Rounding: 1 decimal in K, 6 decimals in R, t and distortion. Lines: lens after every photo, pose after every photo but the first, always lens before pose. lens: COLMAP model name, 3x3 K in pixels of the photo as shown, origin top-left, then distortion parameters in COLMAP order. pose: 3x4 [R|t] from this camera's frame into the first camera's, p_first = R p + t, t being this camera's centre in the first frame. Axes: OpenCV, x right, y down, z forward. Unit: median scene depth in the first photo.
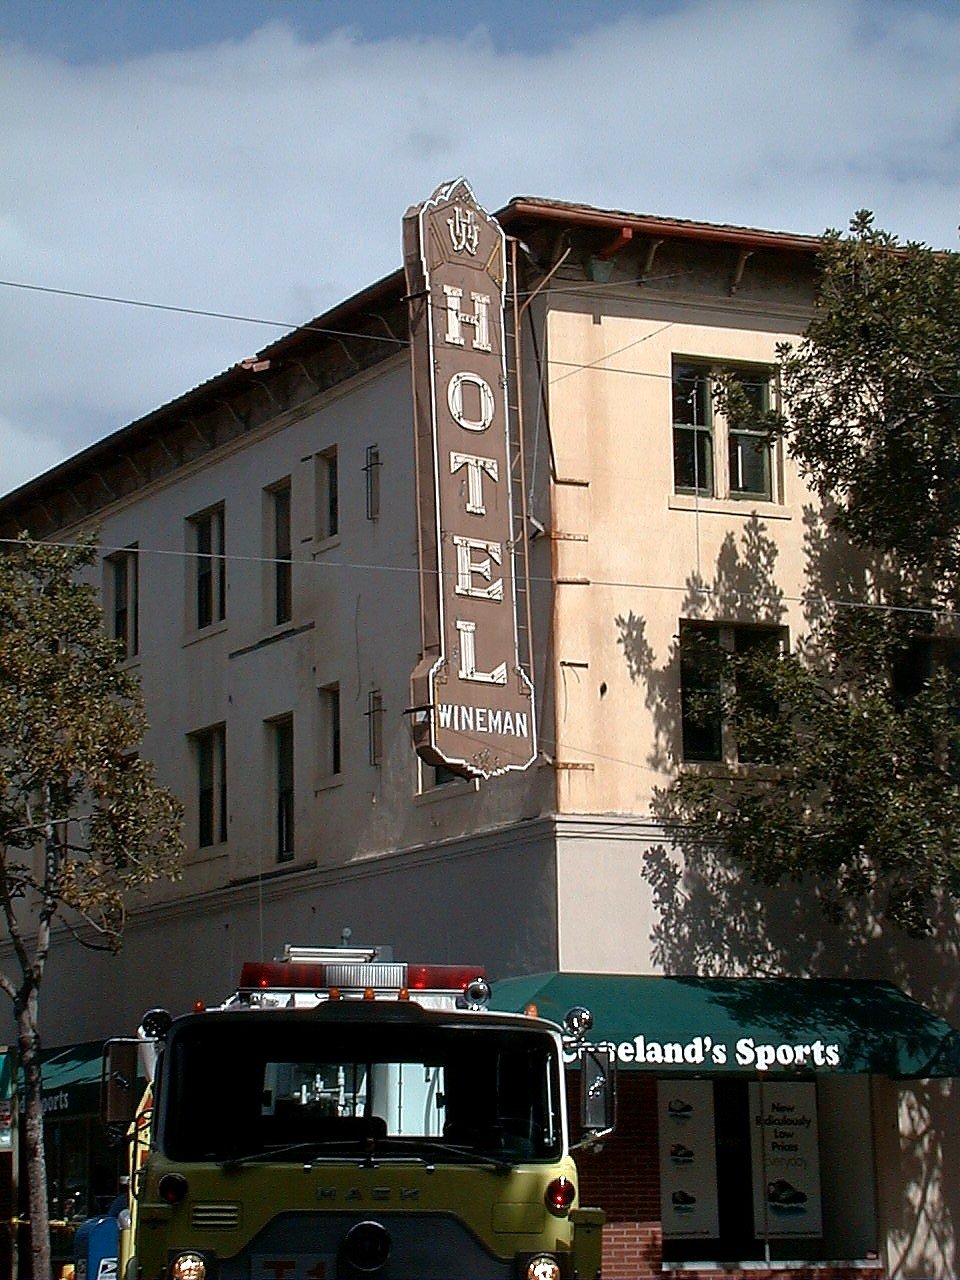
lens RADIAL K [[3461.2, 0, 480.0], [0, 3461.2, 640.0], [0, 0, 1]] dist [0.375700, 0.540905]
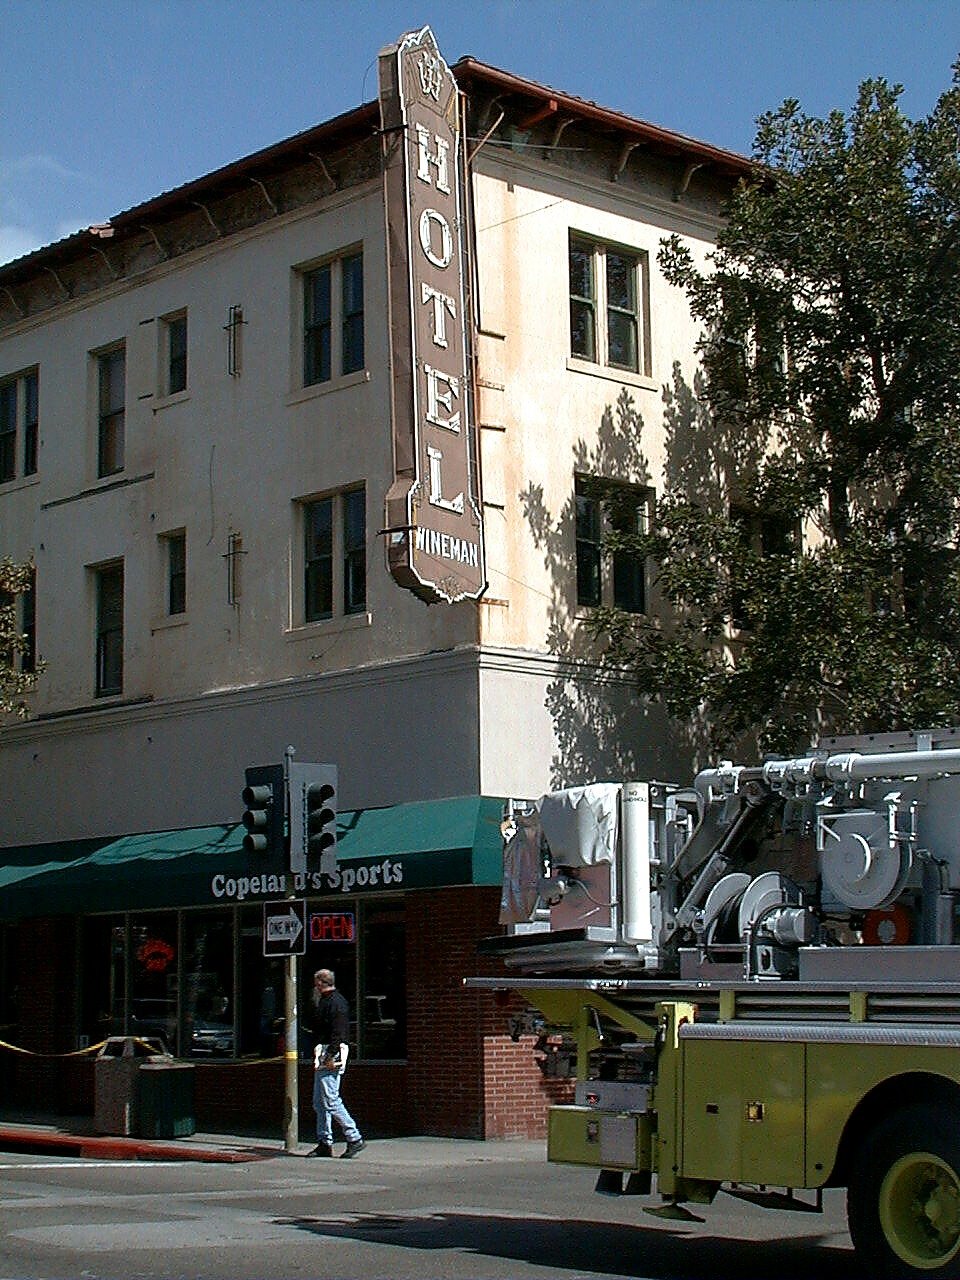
lens RADIAL K [[2369.3, 0, 480.0], [0, 2369.3, 640.0], [0, 0, 1]] dist [-0.015840, -0.019315]
pose [[0.960501, 0.045781, 0.274485, -0.171268], [-0.047410, 0.998875, -0.000701, 0.048289], [-0.274208, -0.012340, 0.961591, 0.309552]]
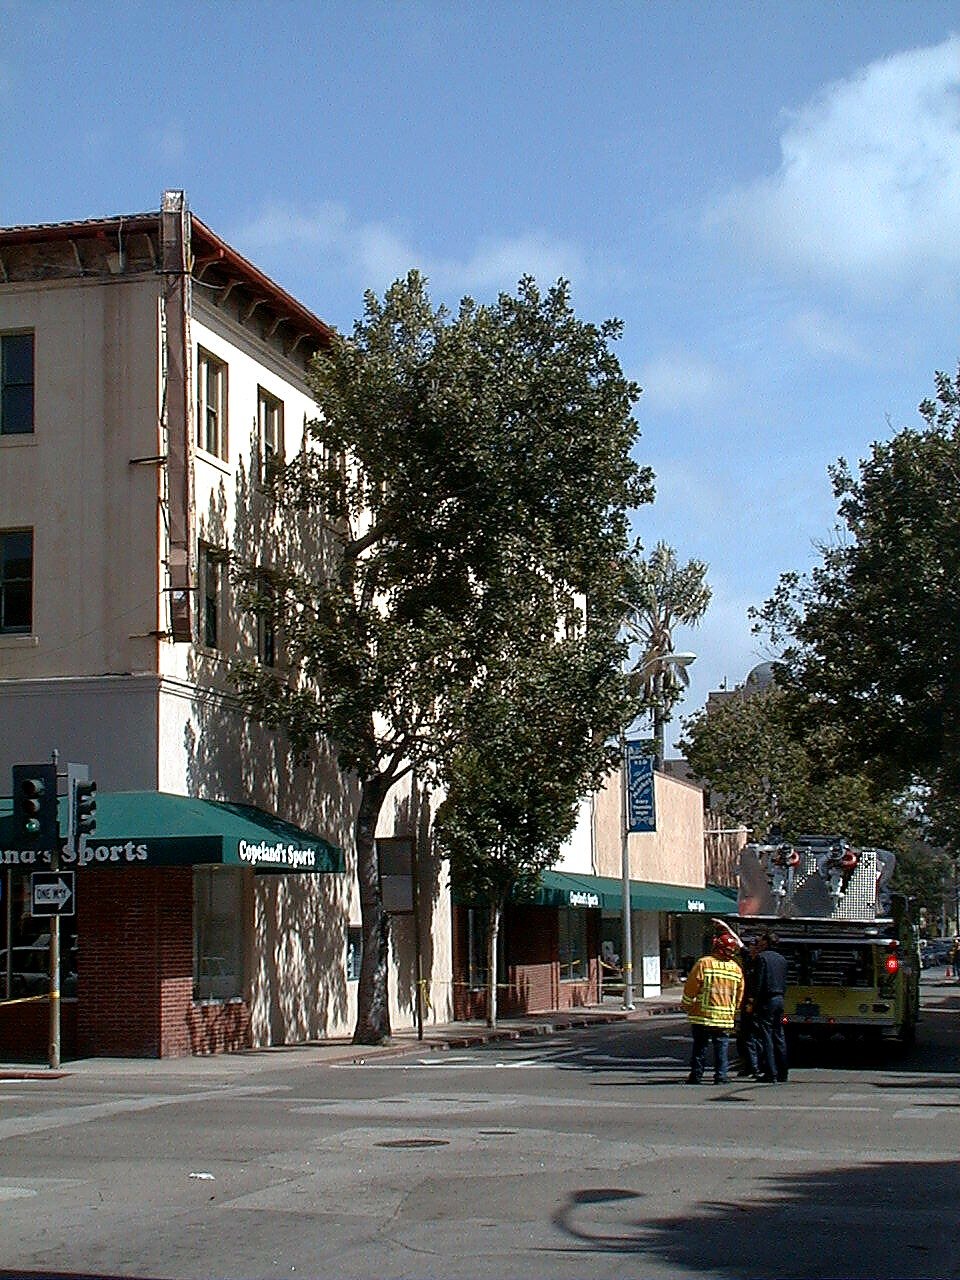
lens RADIAL K [[2369.3, 0, 480.0], [0, 2369.3, 640.0], [0, 0, 1]] dist [-0.015840, -0.019315]
pose [[0.644309, 0.099834, 0.758221, -0.583349], [-0.121193, 0.992244, -0.027662, 0.046906], [-0.755101, -0.074068, 0.651411, 0.309995]]
